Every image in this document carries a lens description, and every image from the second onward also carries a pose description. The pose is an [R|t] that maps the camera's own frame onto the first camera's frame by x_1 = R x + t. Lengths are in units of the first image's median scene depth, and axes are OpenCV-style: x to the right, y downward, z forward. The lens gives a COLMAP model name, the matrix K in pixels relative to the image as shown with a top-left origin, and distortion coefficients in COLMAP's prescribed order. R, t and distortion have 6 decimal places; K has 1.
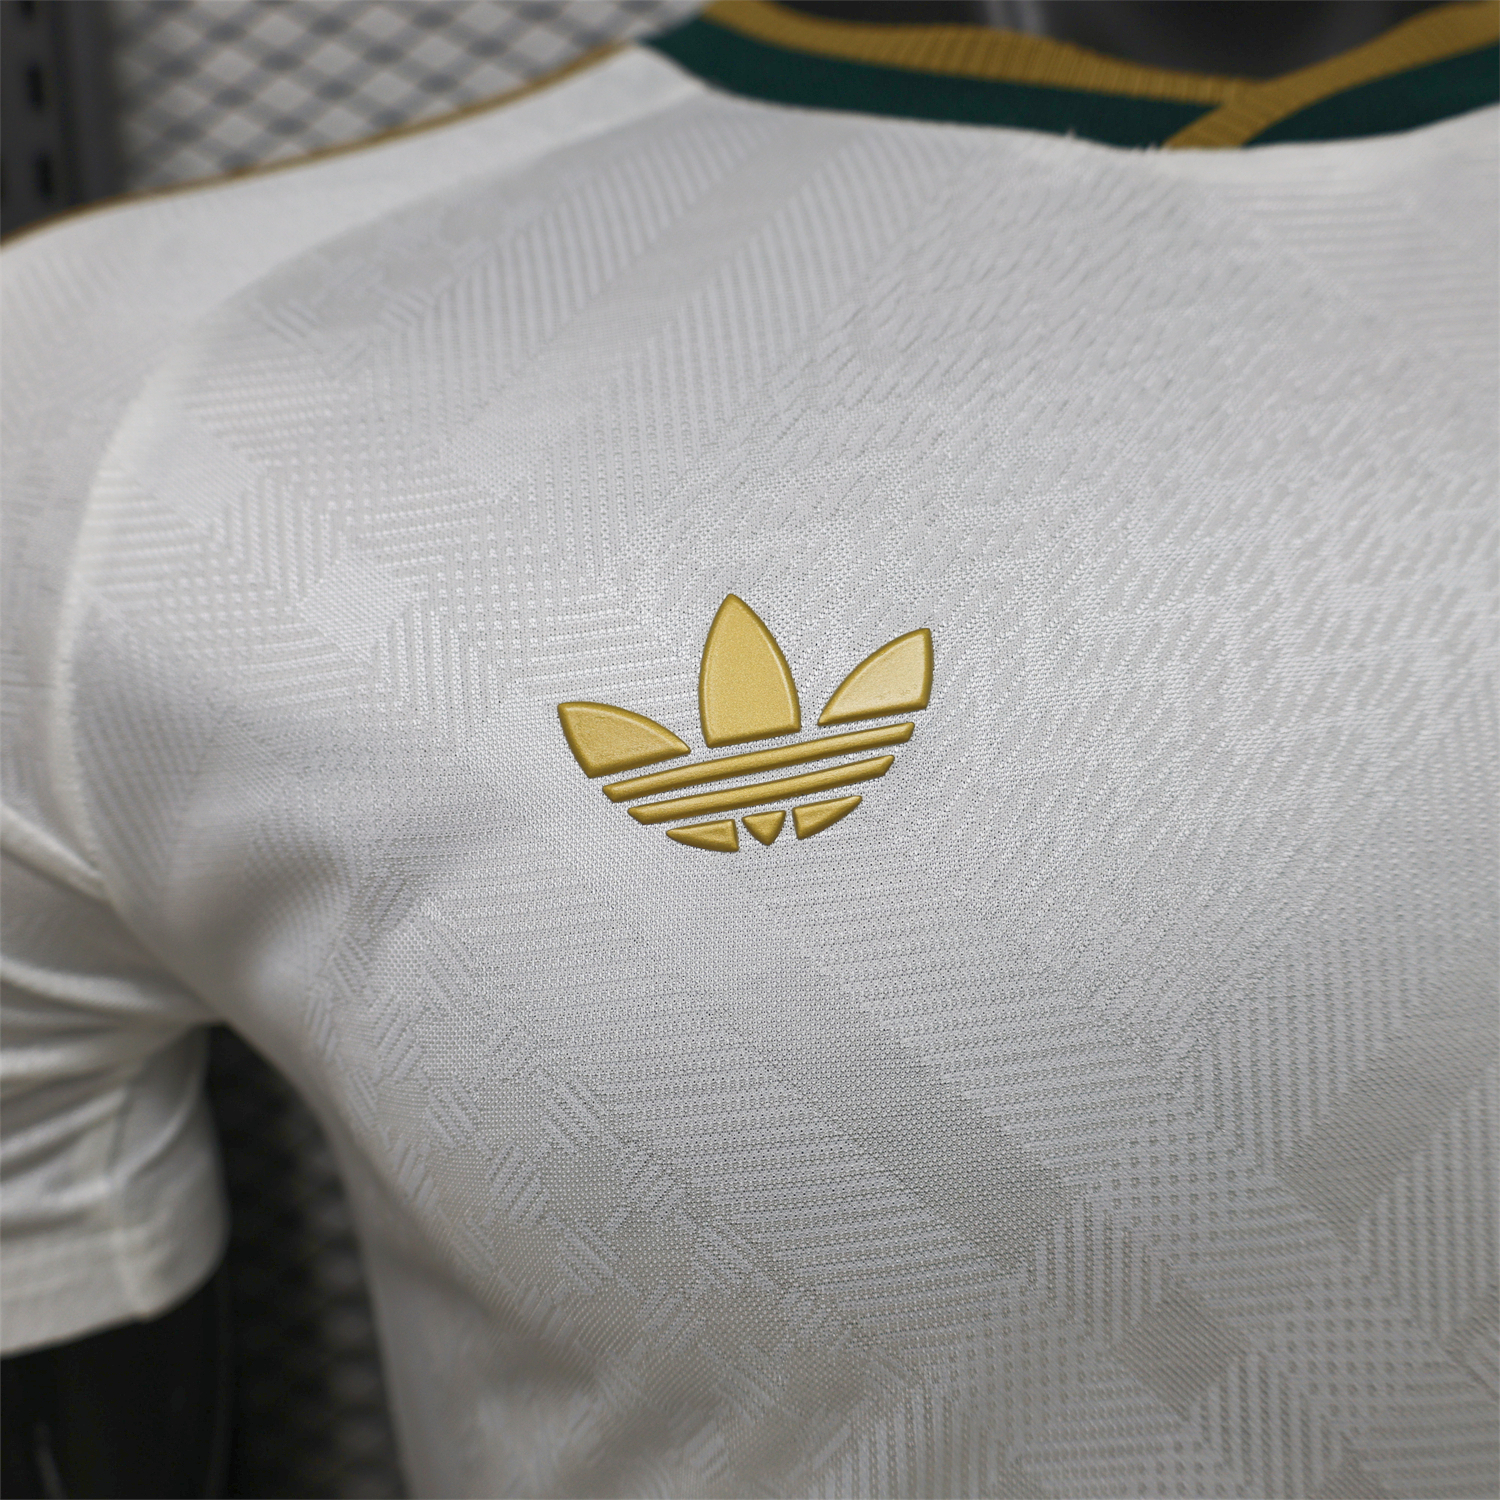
lens RADIAL K [[1614.9, 0, 645.0], [0, 1614.9, 617.3], [0, 0, 1]] dist [-0.028101, -0.017606]
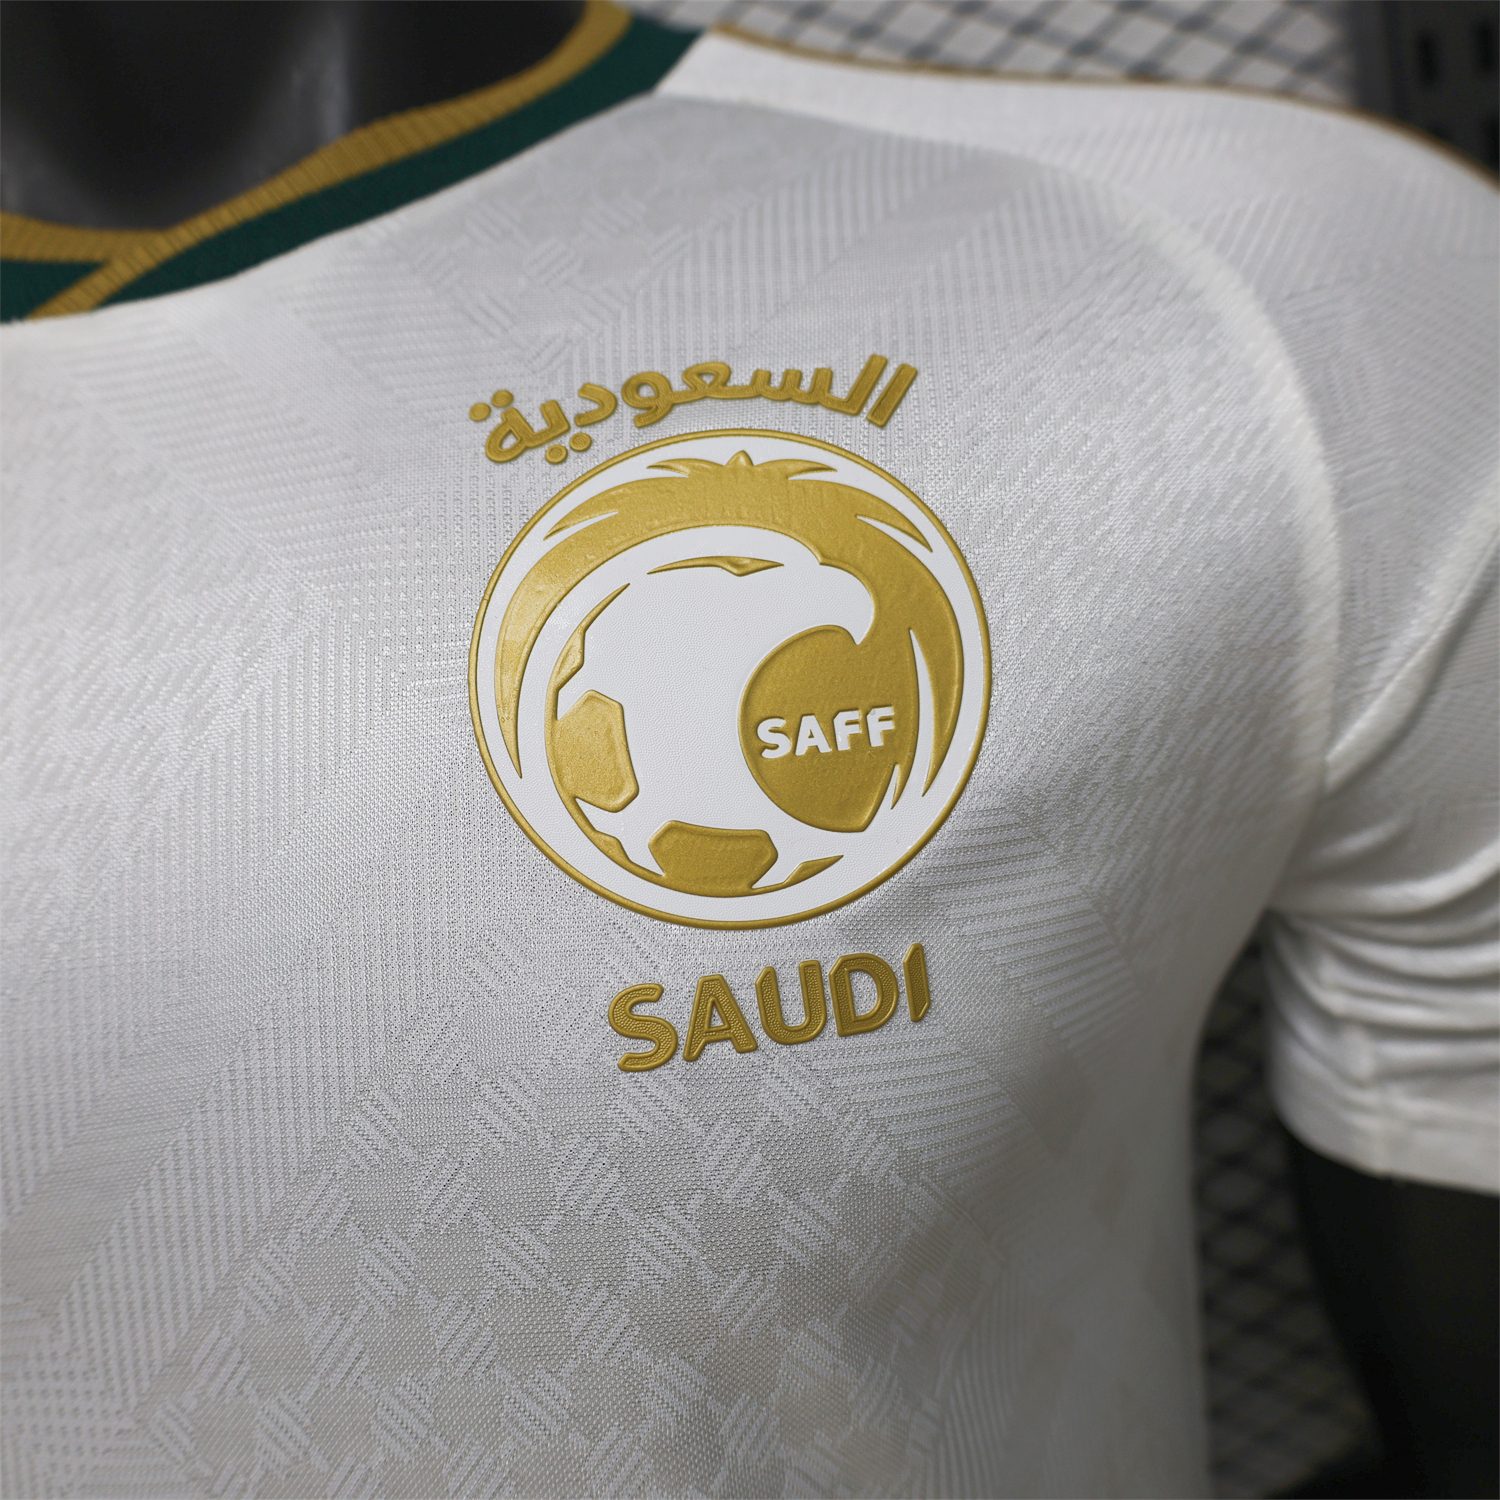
lens RADIAL K [[1614.9, 0, 645.0], [0, 1614.9, 617.3], [0, 0, 1]] dist [-0.028101, -0.017606]
pose [[0.978366, -0.086042, -0.188142, 1.110842], [0.093923, 0.995020, 0.033363, -0.104790], [0.184334, -0.050312, 0.981575, -0.010126]]
